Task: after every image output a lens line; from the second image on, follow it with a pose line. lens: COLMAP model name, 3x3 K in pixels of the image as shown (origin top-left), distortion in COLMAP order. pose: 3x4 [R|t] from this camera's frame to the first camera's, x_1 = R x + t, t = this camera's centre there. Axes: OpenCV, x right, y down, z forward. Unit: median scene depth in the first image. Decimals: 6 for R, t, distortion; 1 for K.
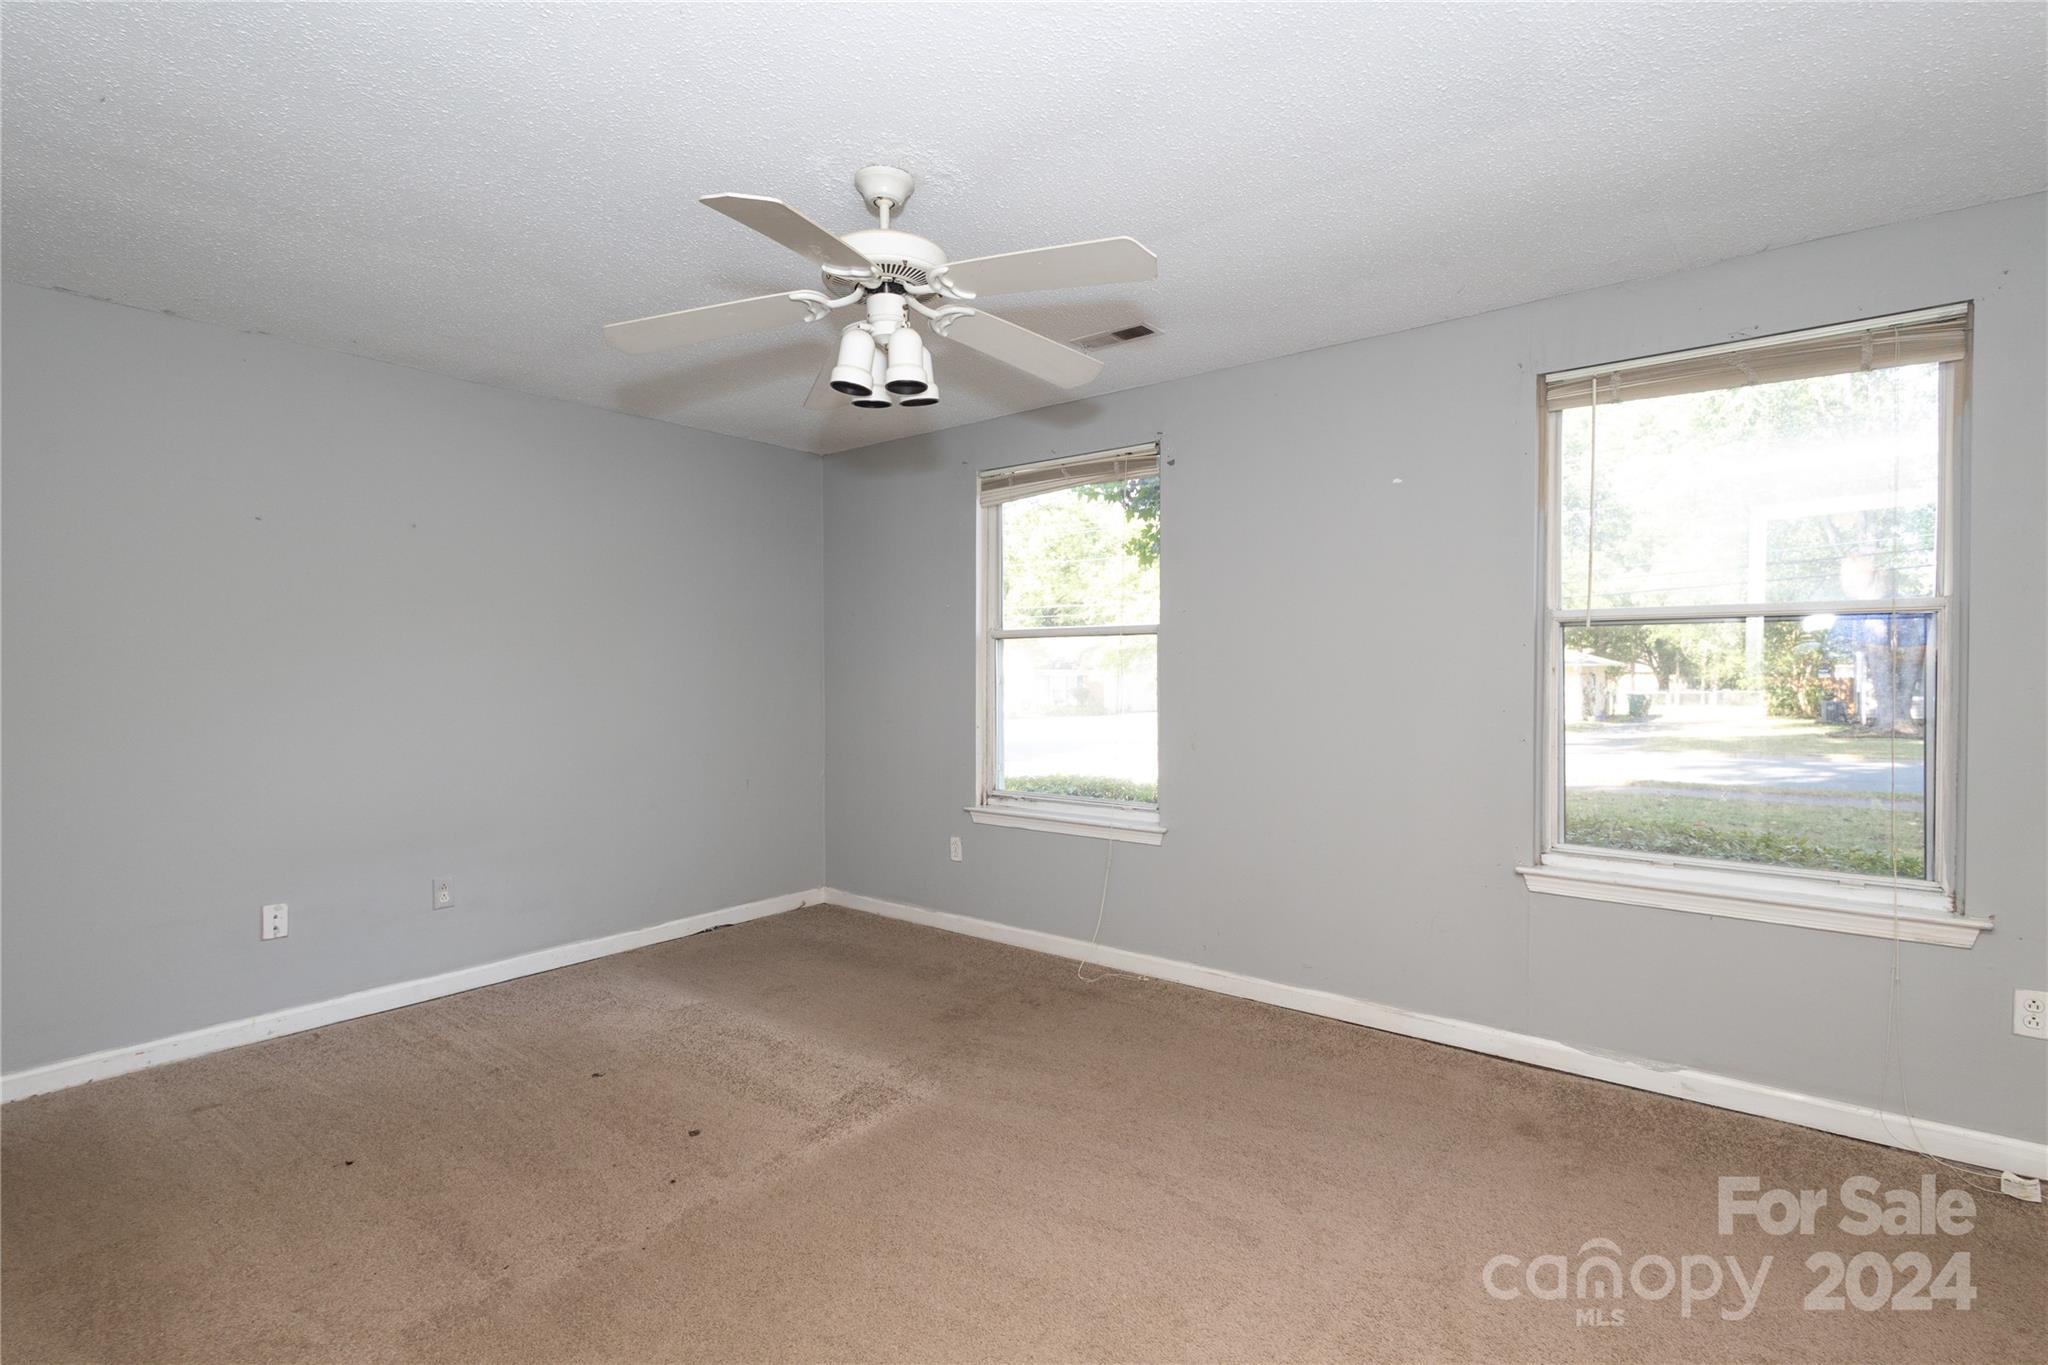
lens RADIAL K [[973.1, 0, 1024.0], [0, 973.1, 682.5], [0, 0, 1]] dist [0.001857, 0.000417]
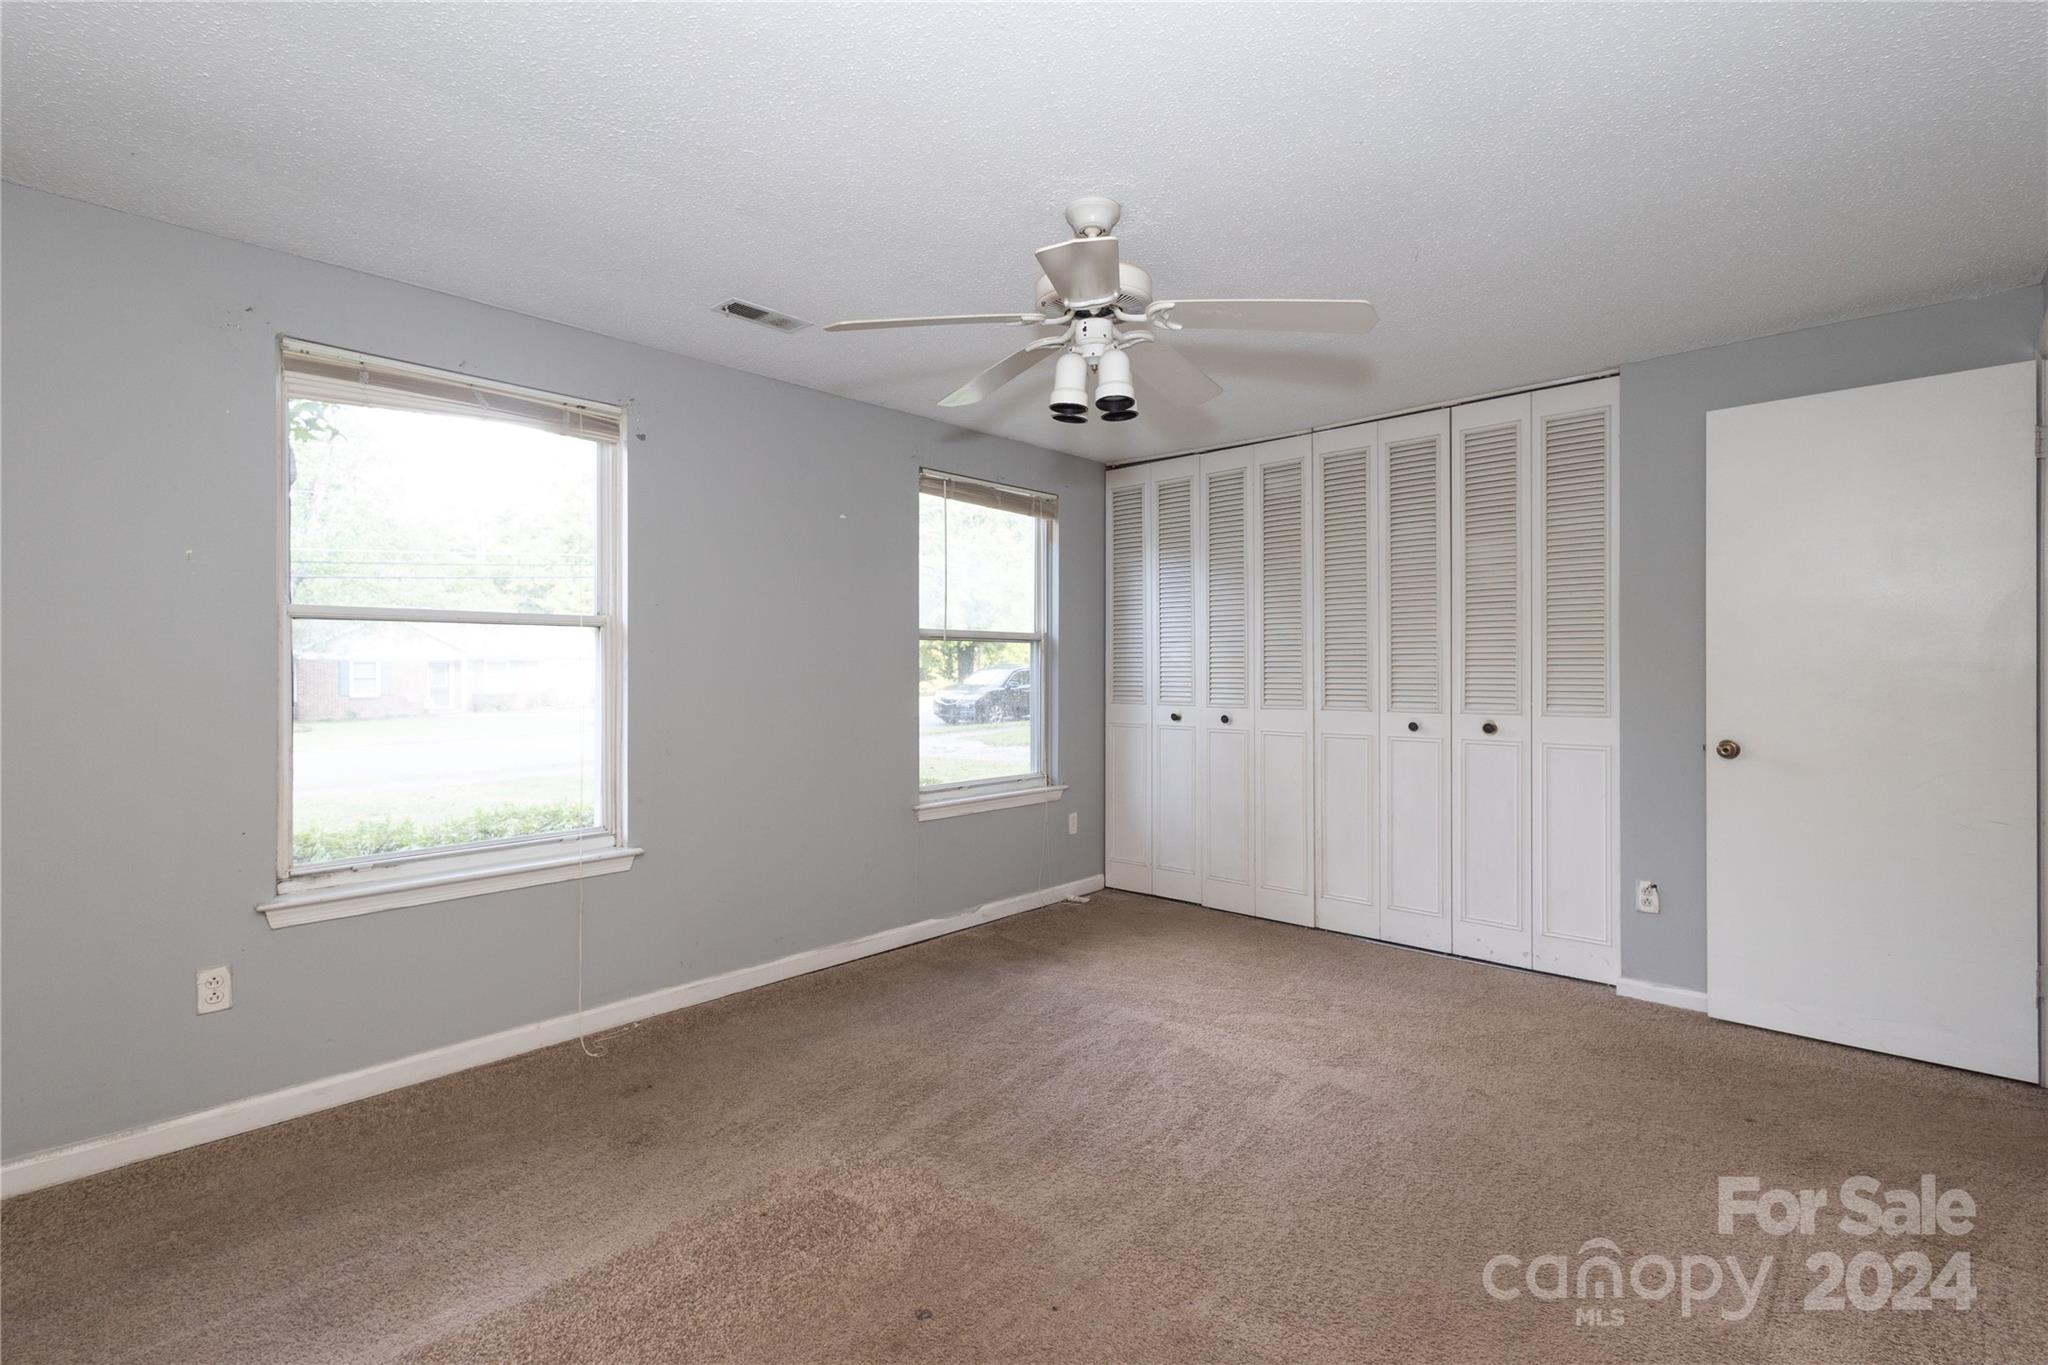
lens RADIAL K [[973.1, 0, 1024.0], [0, 973.1, 682.5], [0, 0, 1]] dist [0.001857, 0.000417]
pose [[0.052352, -0.007008, 0.998604, -0.737068], [0.021154, 0.999759, 0.005907, 0.001764], [-0.998405, 0.020815, 0.052487, 0.617358]]
